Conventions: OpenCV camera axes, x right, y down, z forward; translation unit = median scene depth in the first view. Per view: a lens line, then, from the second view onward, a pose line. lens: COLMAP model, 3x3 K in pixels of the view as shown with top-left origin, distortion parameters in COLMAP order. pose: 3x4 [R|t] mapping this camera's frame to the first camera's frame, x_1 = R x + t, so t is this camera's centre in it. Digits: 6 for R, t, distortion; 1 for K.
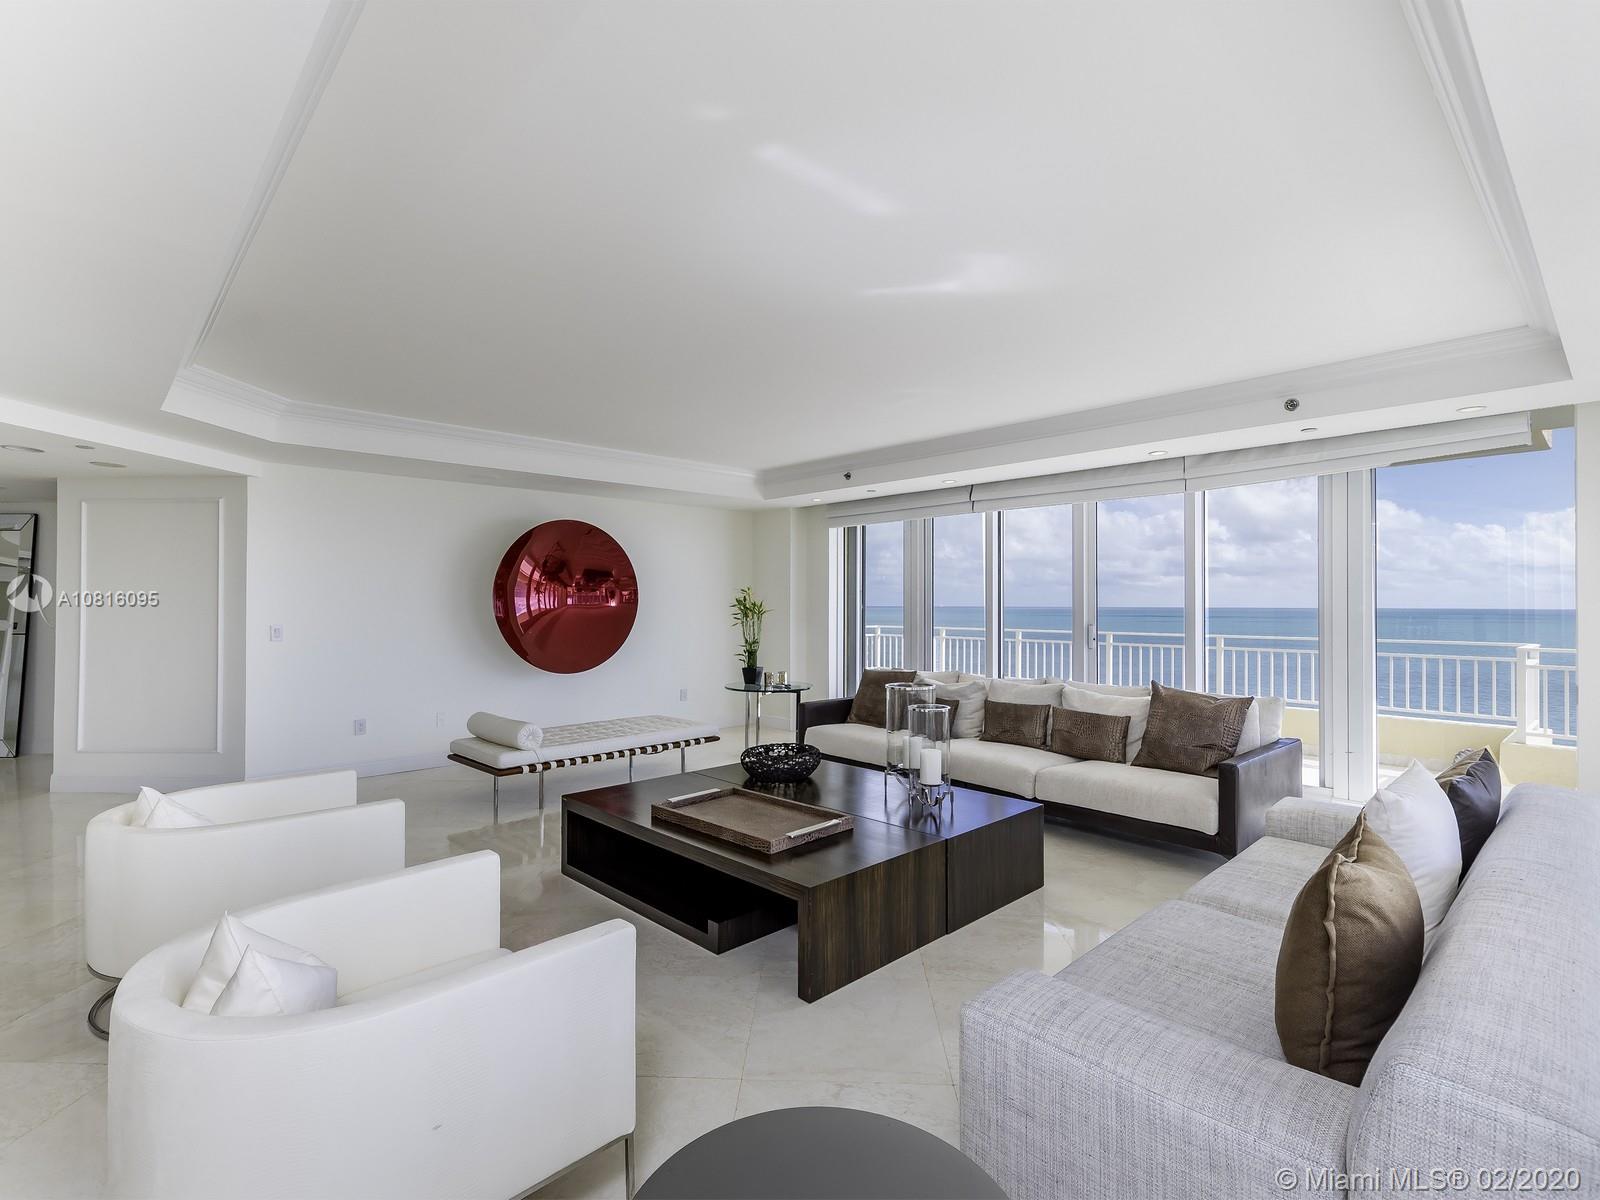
lens RADIAL K [[774.4, 0, 800.2], [0, 774.4, 599.3], [0, 0, 1]] dist [-0.002015, -0.000087]
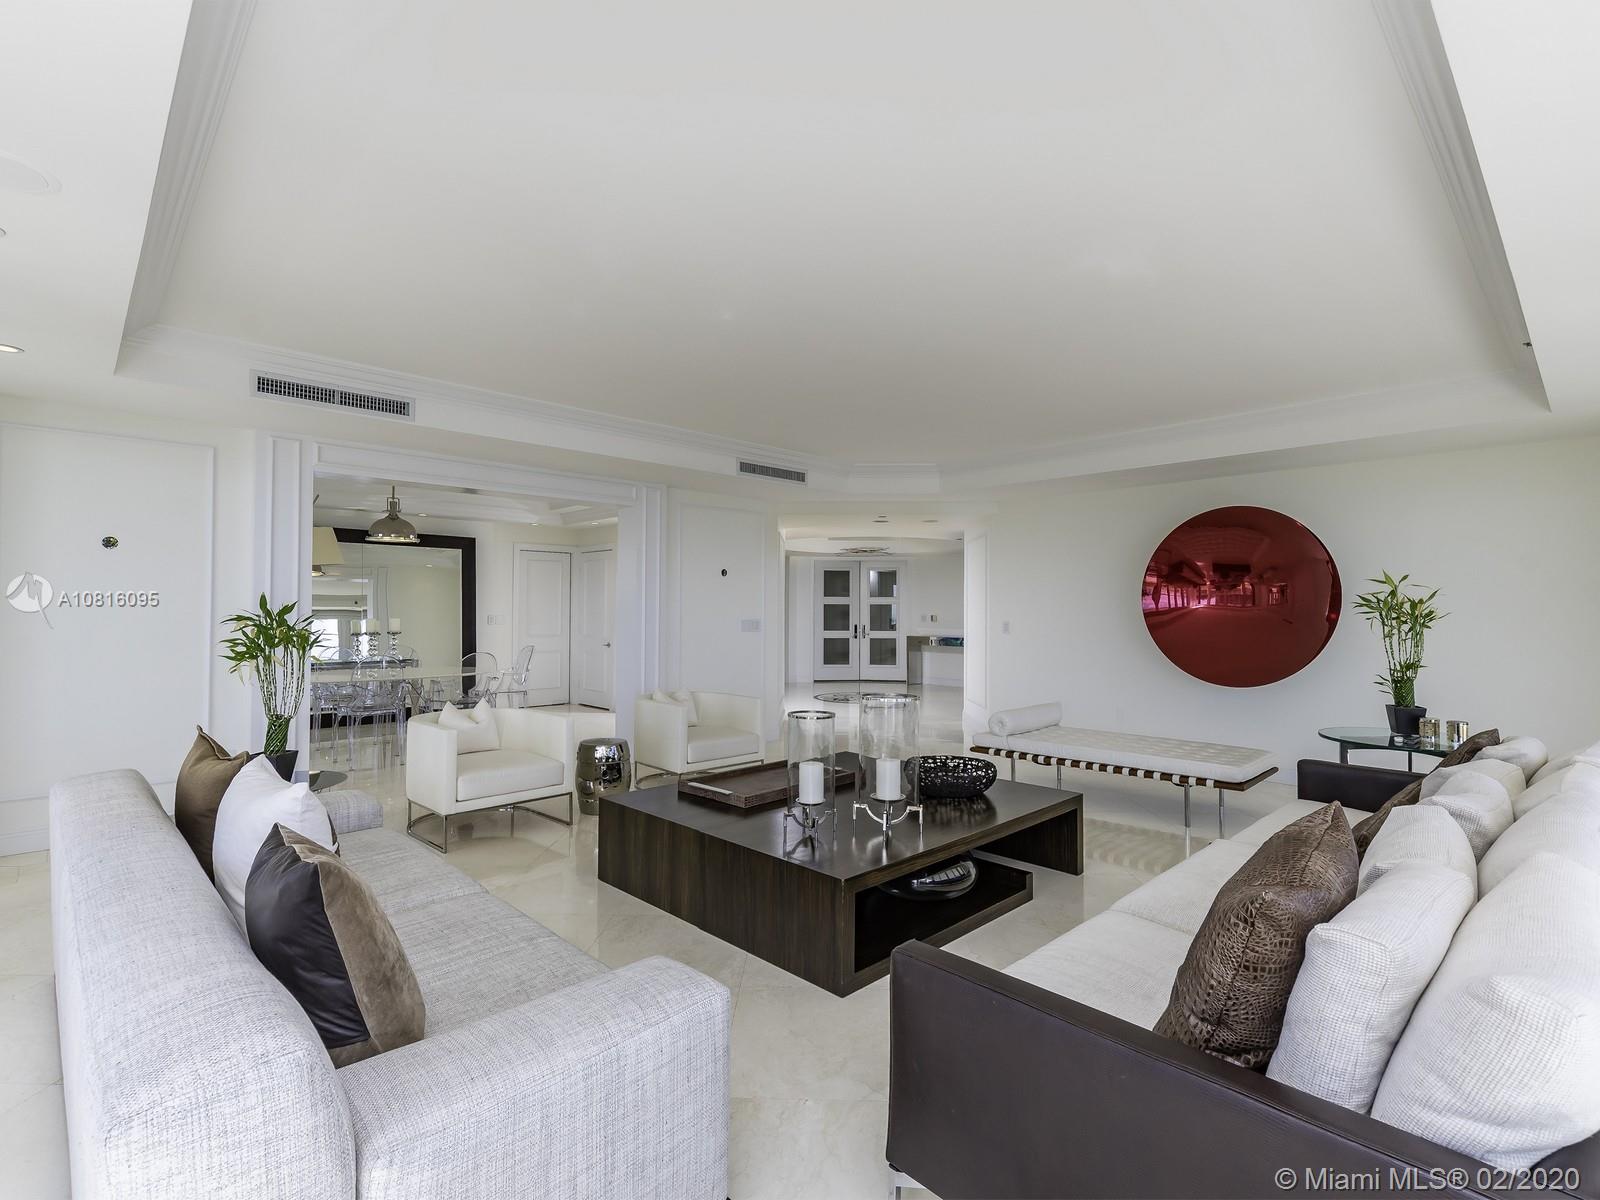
lens RADIAL K [[774.4, 0, 801.0], [0, 774.4, 602.0], [0, 0, 1]] dist [-0.002015, -0.000087]
pose [[-0.000211, -0.015486, -0.999880, 0.718524], [0.003557, 0.999874, -0.015487, 0.017677], [0.999994, -0.003560, -0.000156, 0.682068]]
